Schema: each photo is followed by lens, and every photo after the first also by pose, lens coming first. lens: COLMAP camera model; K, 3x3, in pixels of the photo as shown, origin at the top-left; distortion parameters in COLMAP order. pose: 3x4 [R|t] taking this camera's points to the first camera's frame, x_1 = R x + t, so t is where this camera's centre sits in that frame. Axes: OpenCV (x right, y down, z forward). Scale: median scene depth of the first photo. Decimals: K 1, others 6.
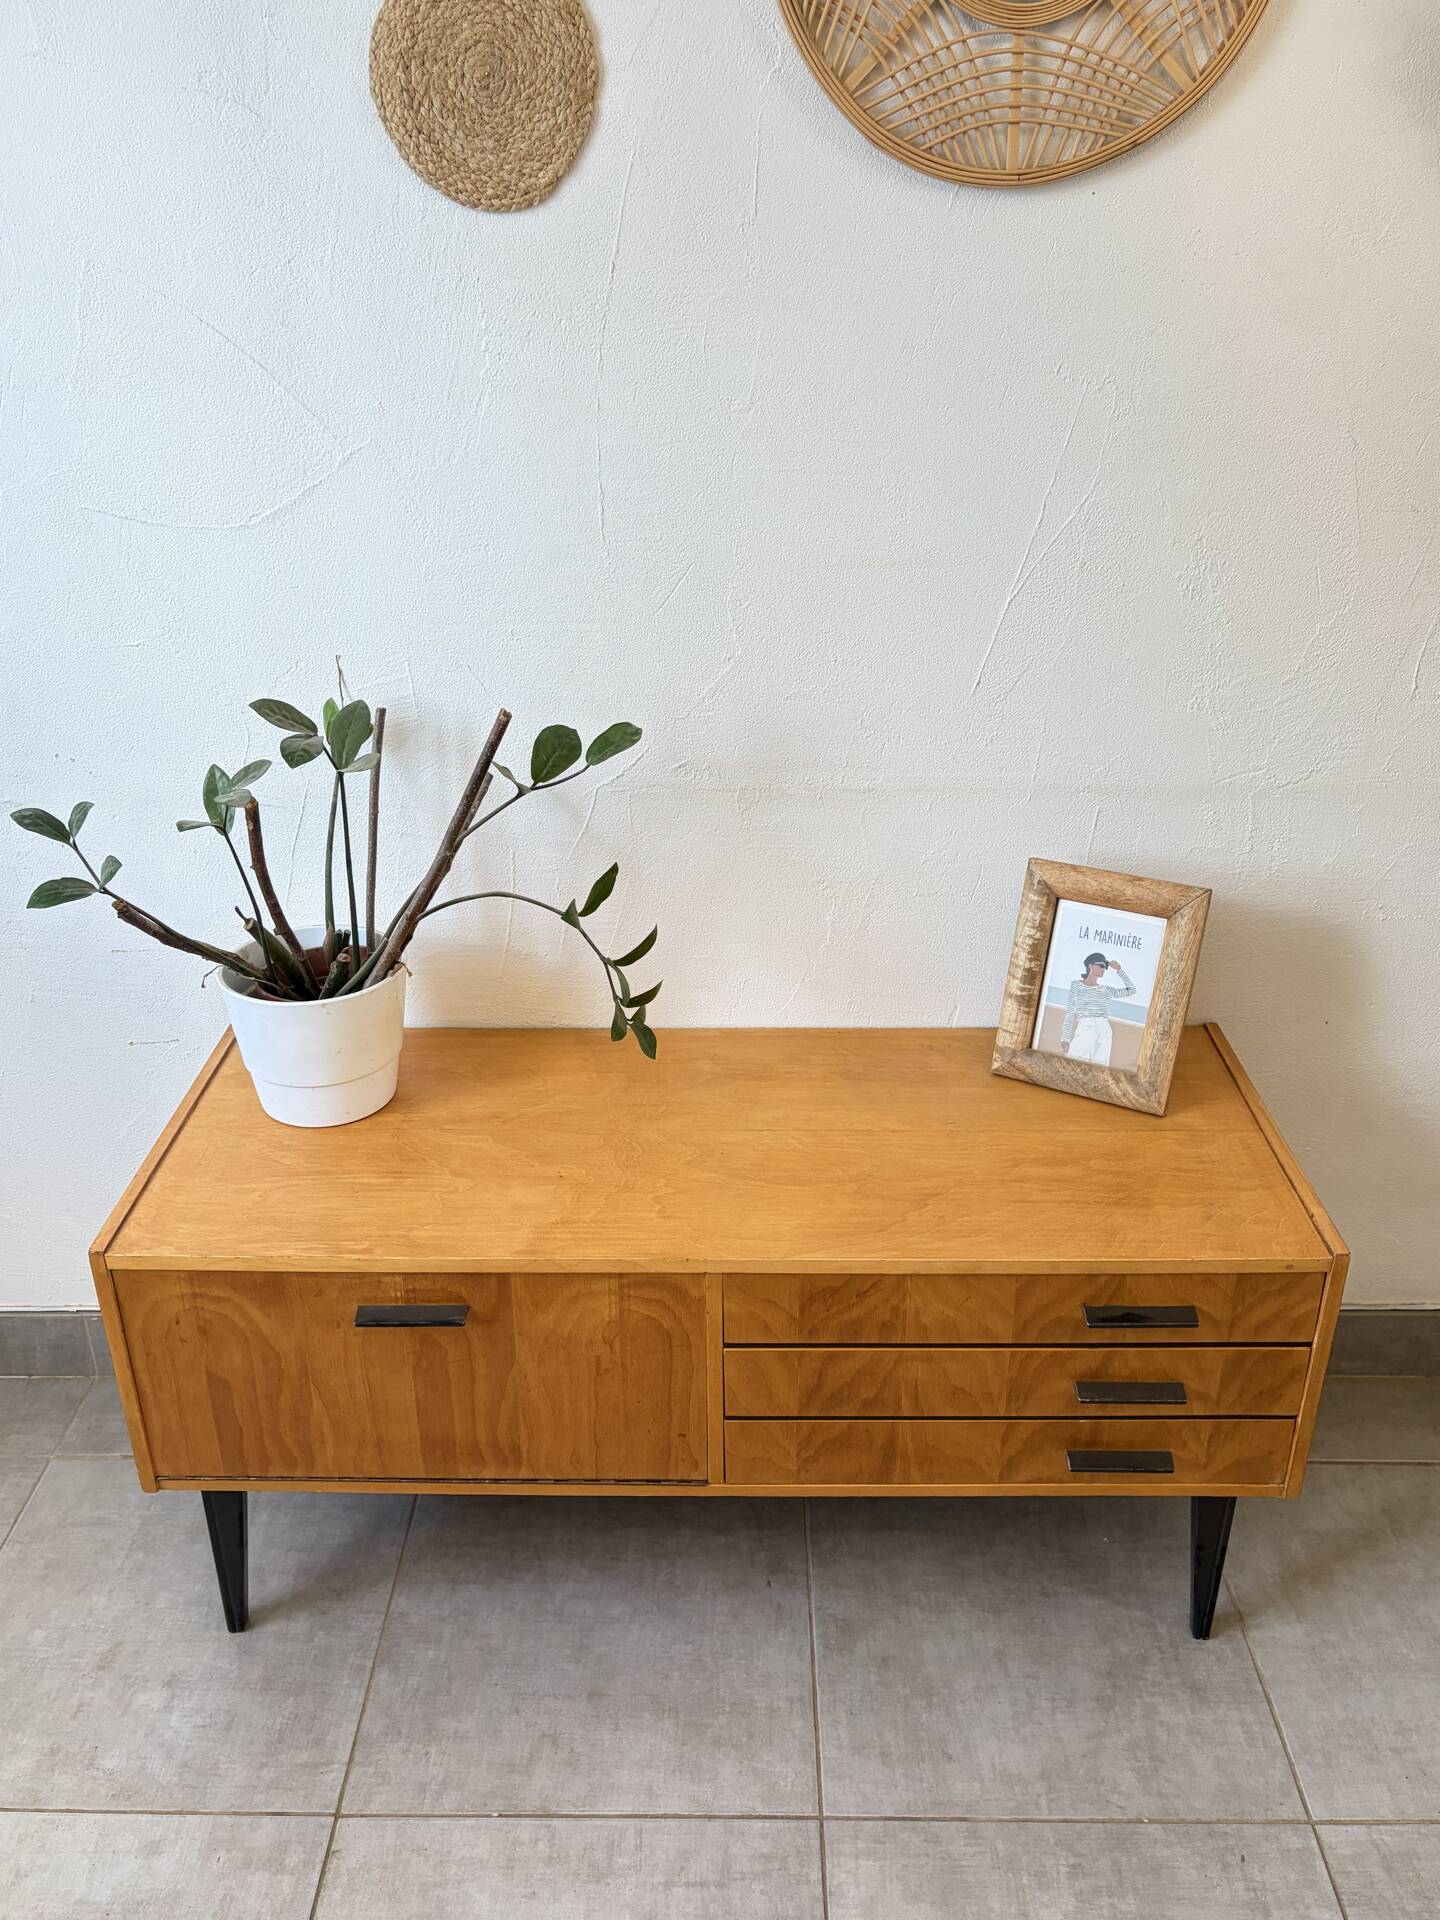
lens RADIAL K [[1514.1, 0, 712.4], [0, 1514.1, 967.5], [0, 0, 1]] dist [0.051386, -0.058606]
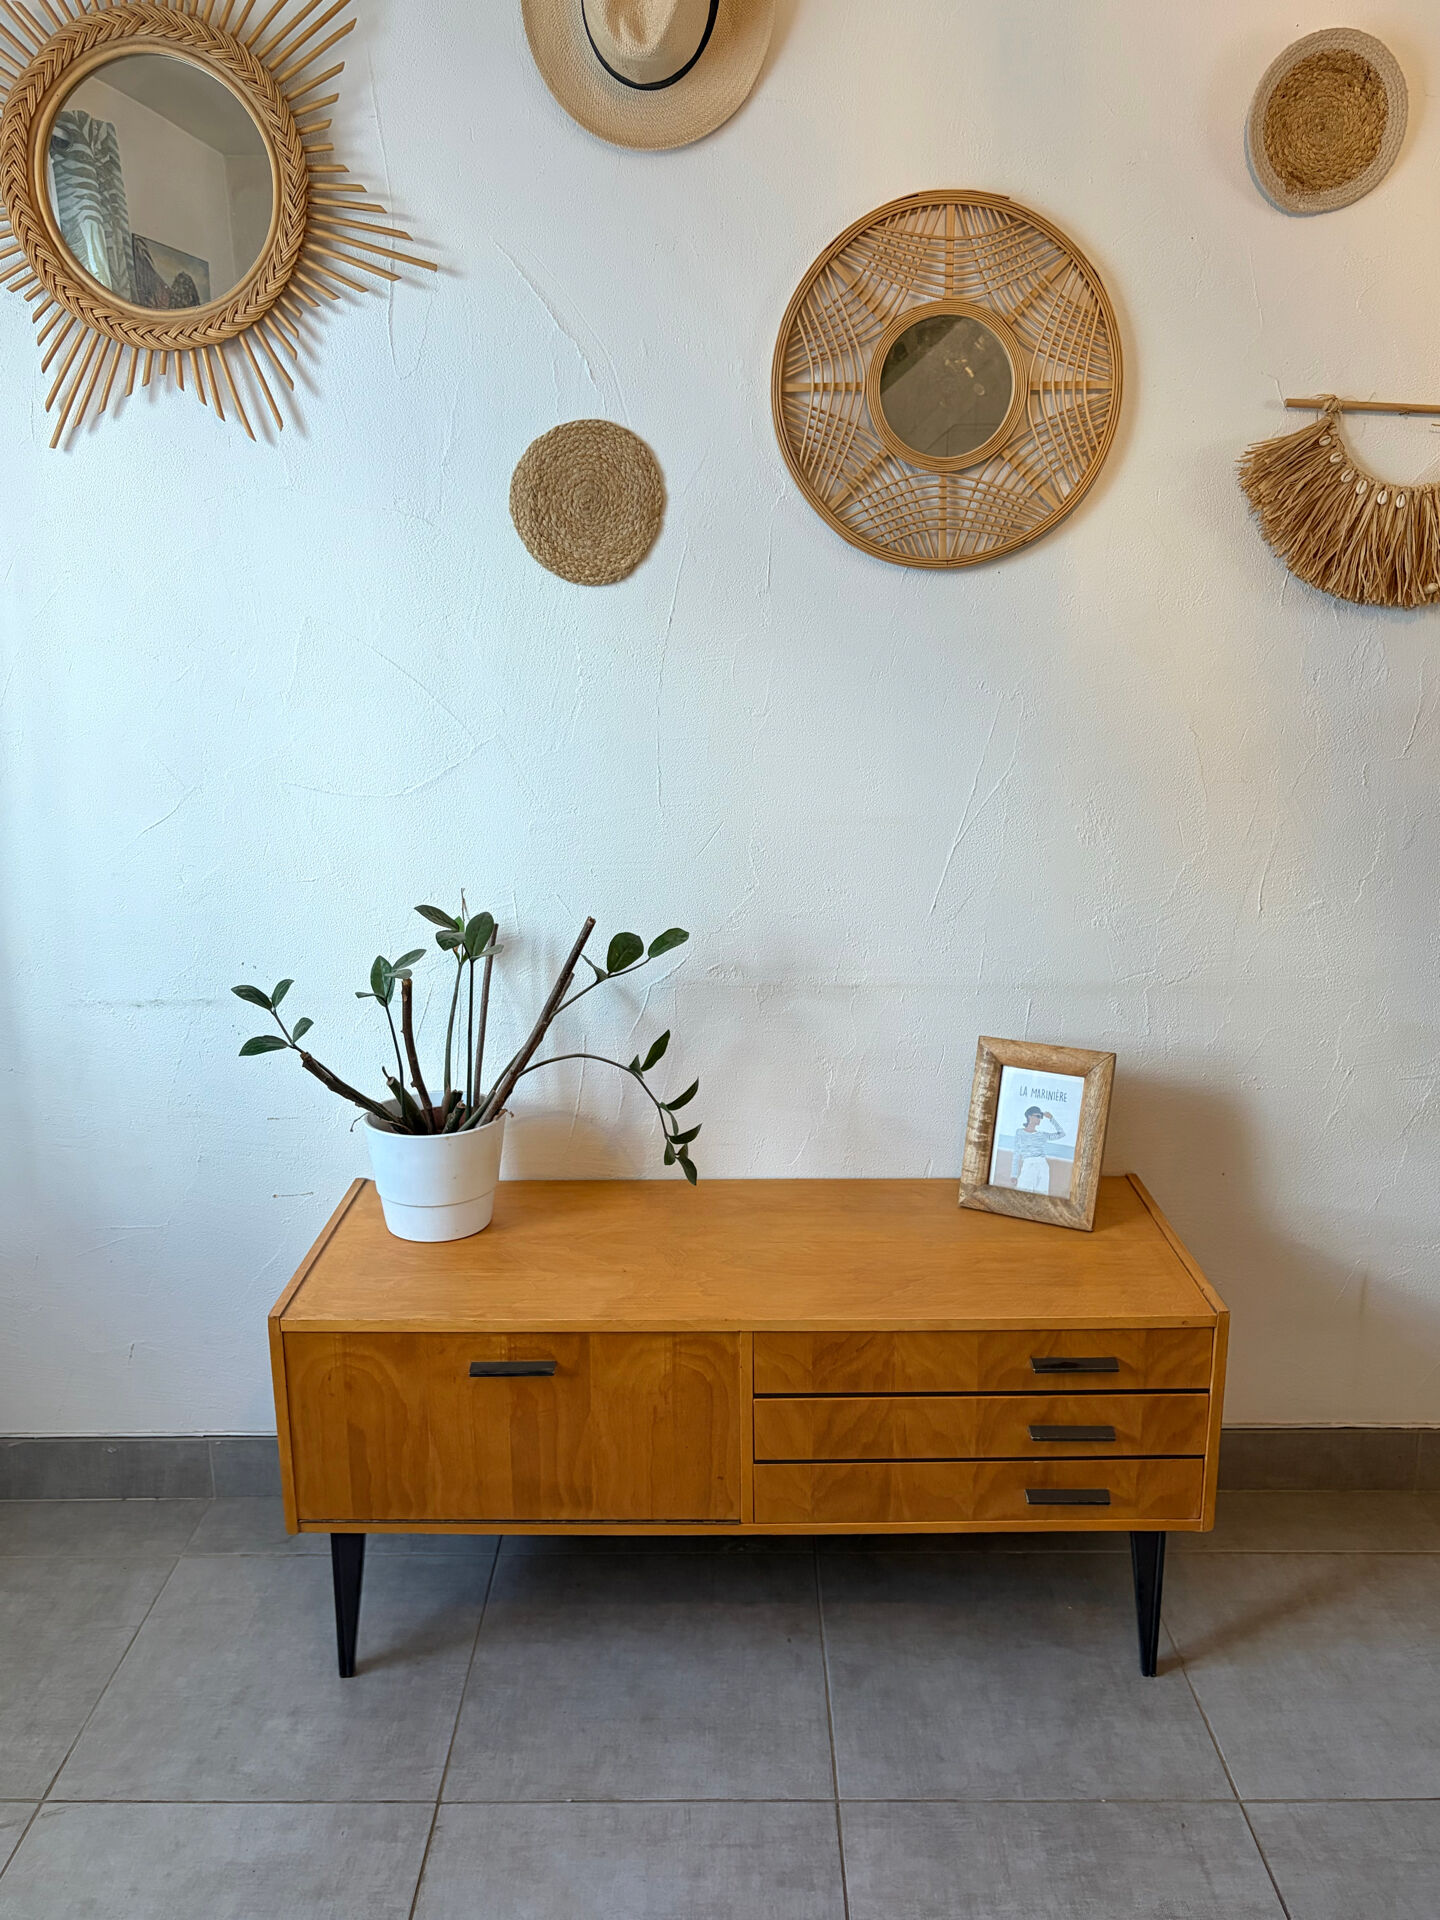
lens RADIAL K [[1514.1, 0, 712.4], [0, 1514.1, 967.5], [0, 0, 1]] dist [0.051386, -0.058606]
pose [[0.999988, -0.002606, 0.004166, -0.029954], [0.003437, 0.976850, -0.213896, 0.160469], [-0.003512, 0.213908, 0.976848, -0.314997]]
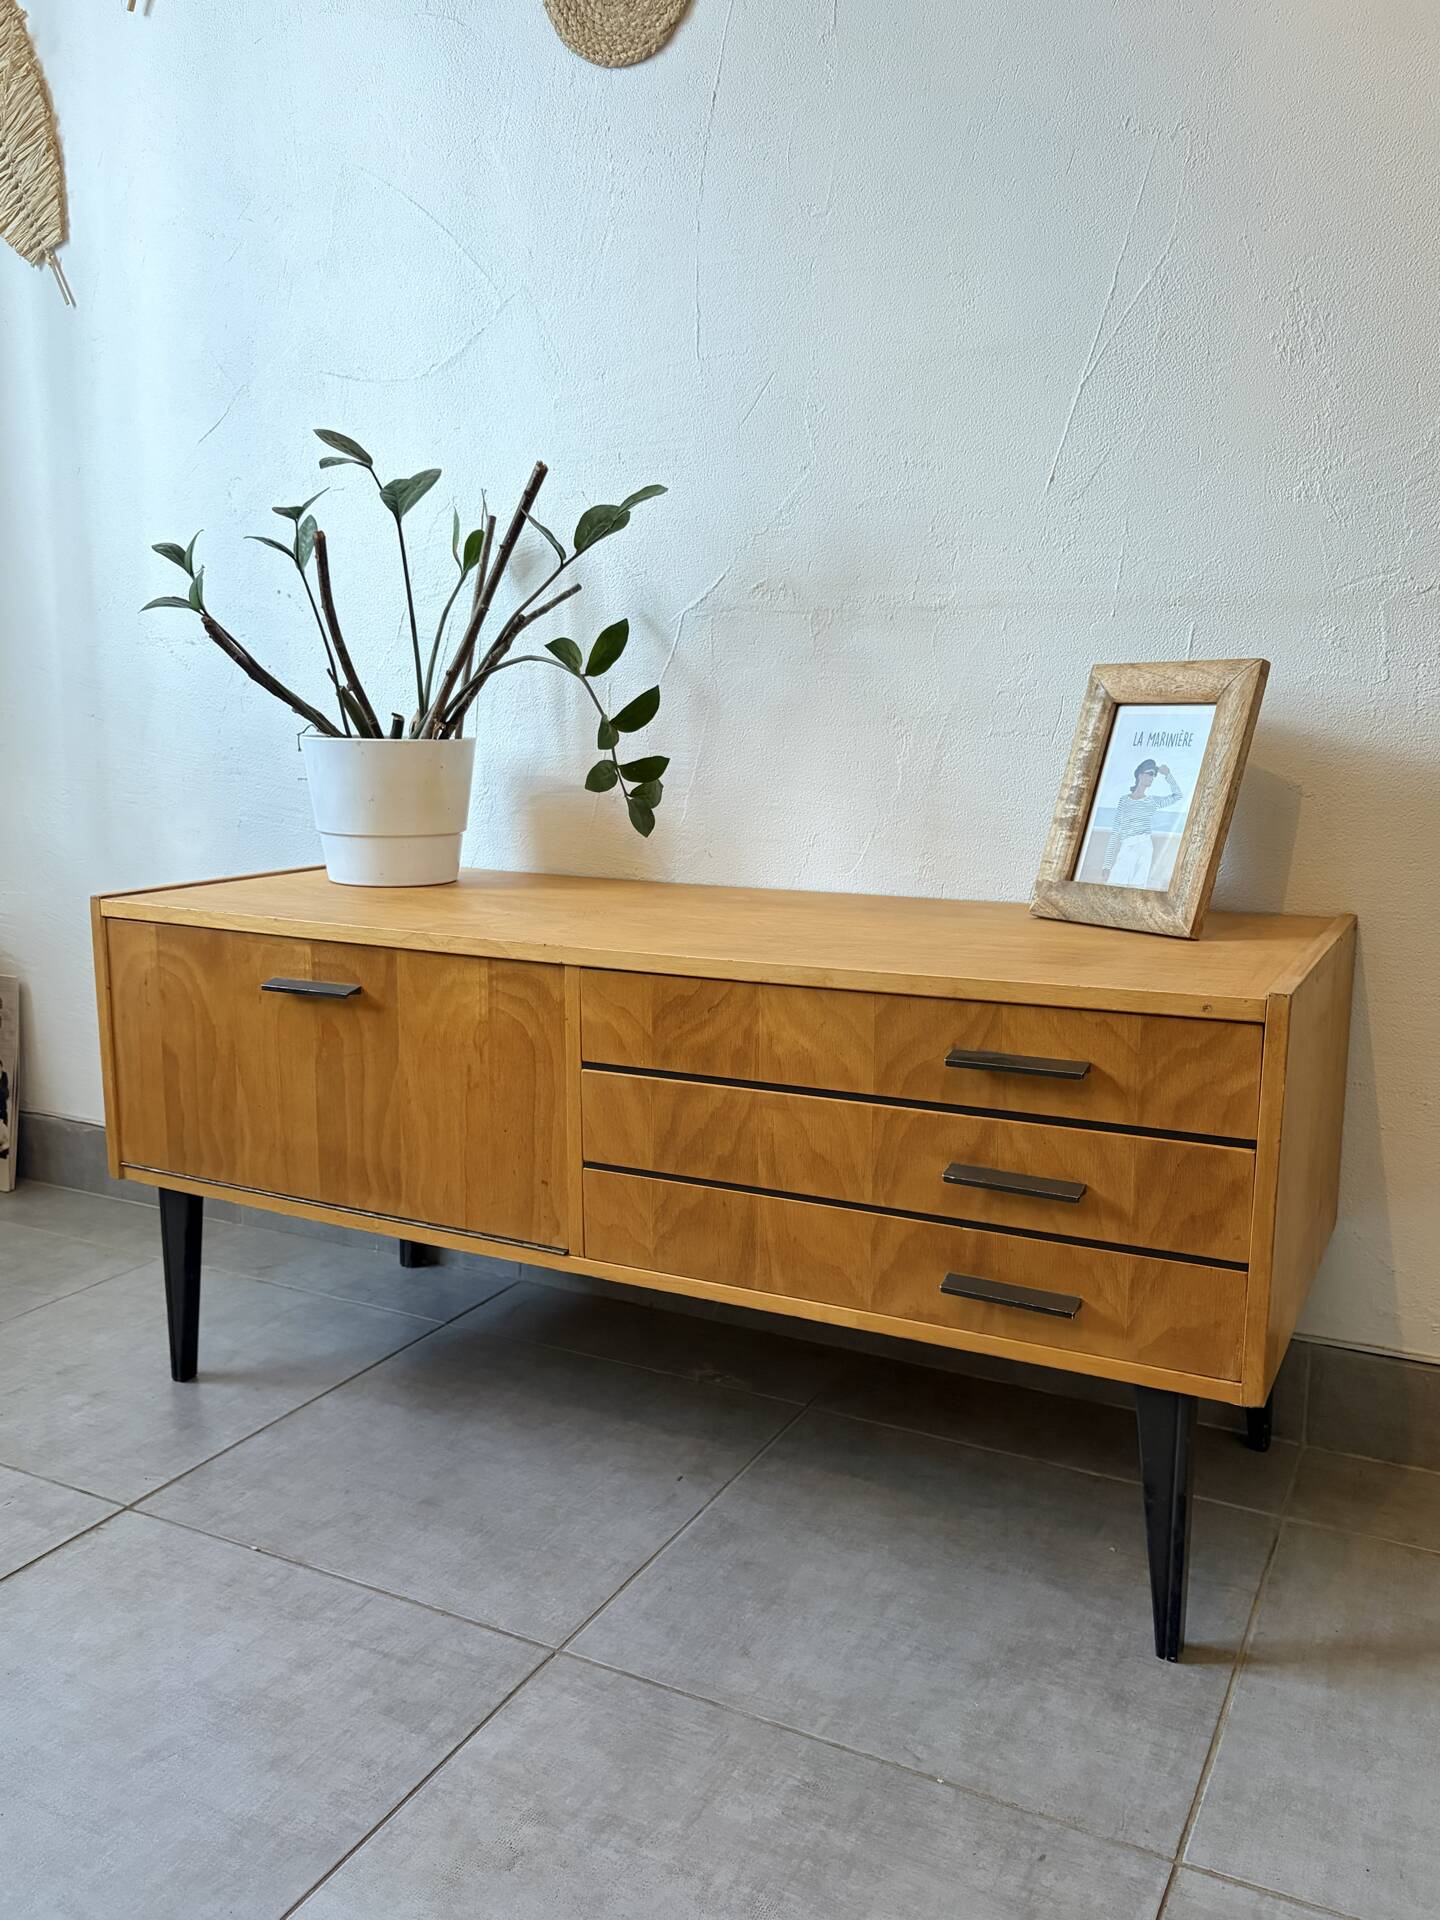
lens RADIAL K [[1521.4, 0, 715.7], [0, 1521.4, 972.3], [0, 0, 1]] dist [0.052756, -0.059608]
pose [[0.892437, 0.088364, -0.442433, 0.449199], [-0.208294, 0.950565, -0.230302, 0.367292], [0.400211, 0.297687, 0.866726, 0.216688]]
